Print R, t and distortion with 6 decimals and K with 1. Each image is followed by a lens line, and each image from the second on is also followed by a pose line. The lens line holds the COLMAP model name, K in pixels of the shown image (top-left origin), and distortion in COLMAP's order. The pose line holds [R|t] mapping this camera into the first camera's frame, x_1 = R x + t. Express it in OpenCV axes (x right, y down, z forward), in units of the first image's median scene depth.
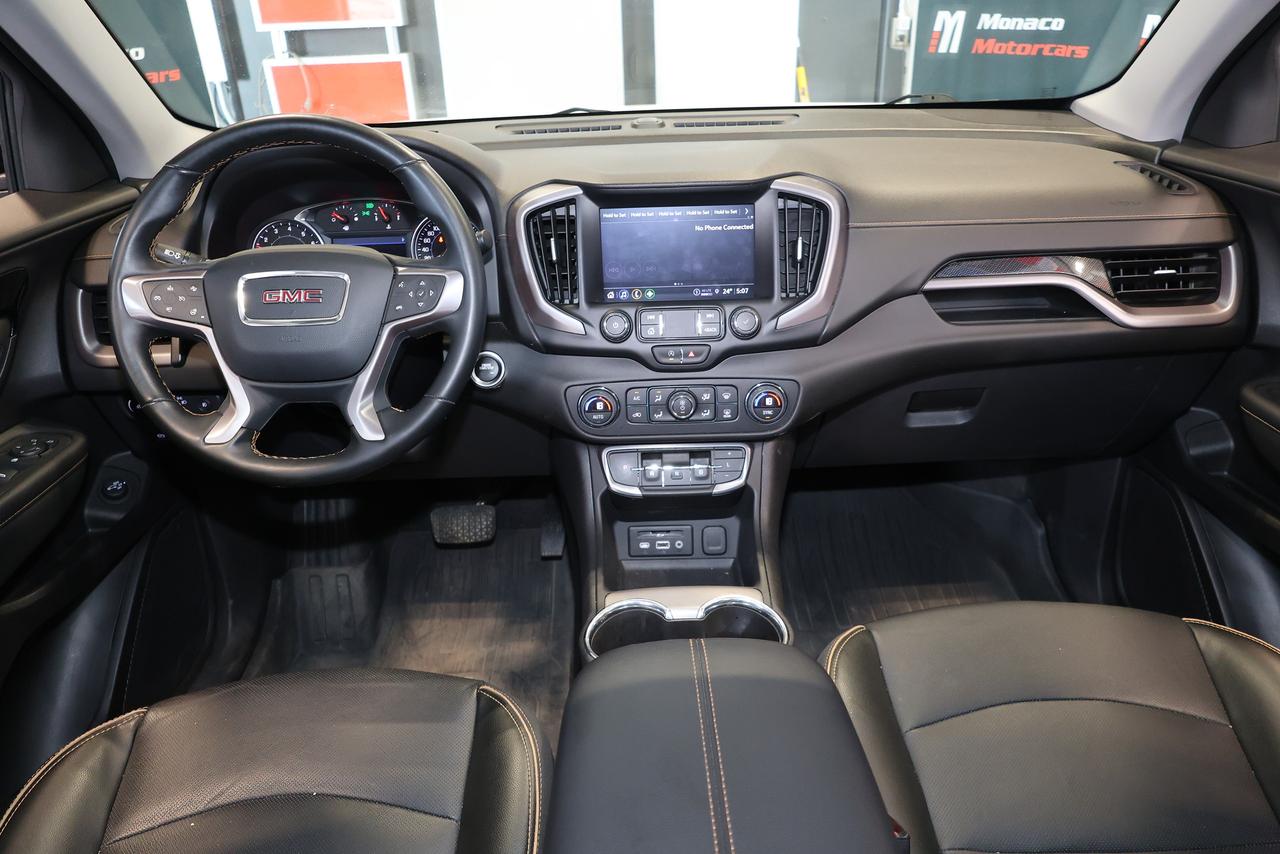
lens RADIAL K [[887.9, 0, 640.0], [0, 887.9, 427.0], [0, 0, 1]] dist [0.000180, 0.003113]
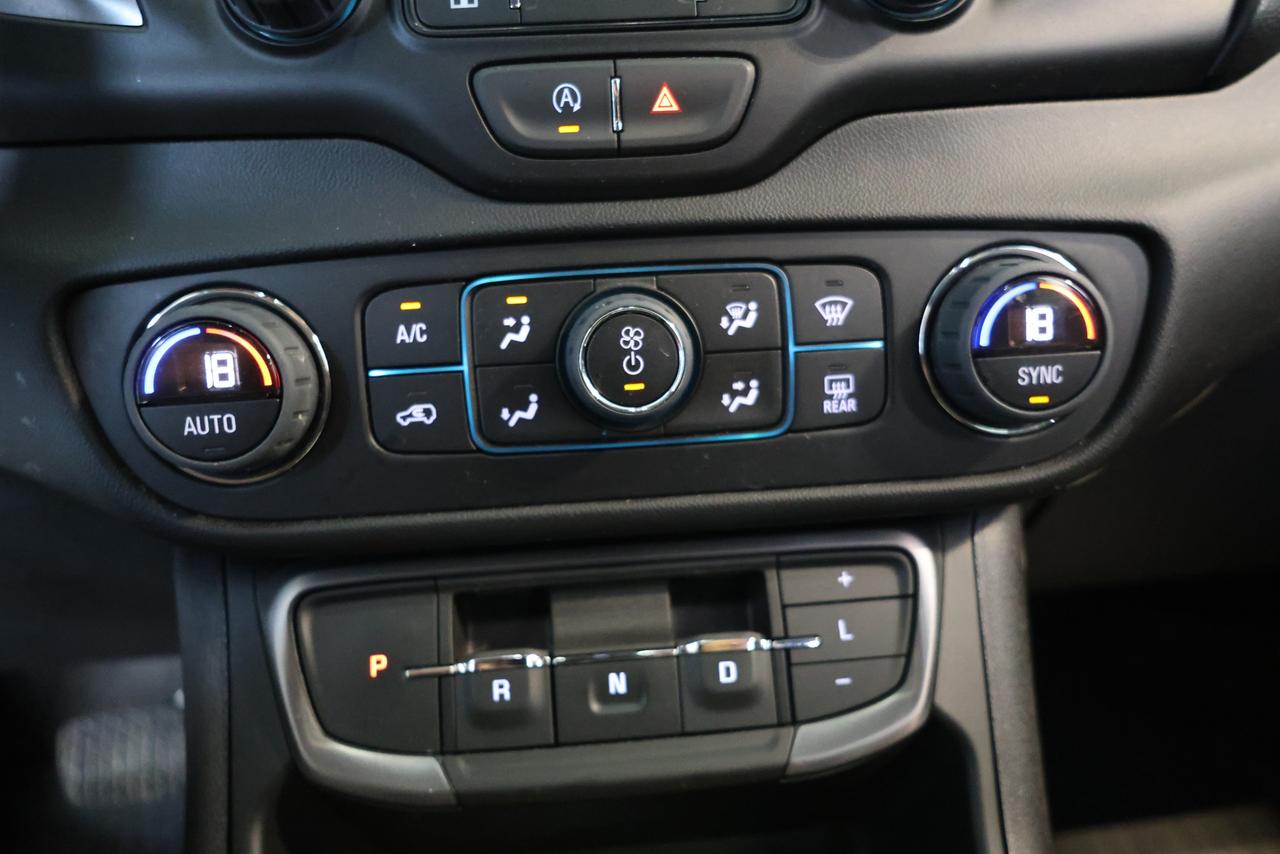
lens RADIAL K [[887.9, 0, 640.0], [0, 887.9, 427.0], [0, 0, 1]] dist [0.000180, 0.003113]
pose [[0.998040, -0.035165, 0.051762, 0.037629], [0.041134, 0.992019, -0.119189, 0.016423], [-0.047158, 0.121085, 0.991521, 0.777132]]
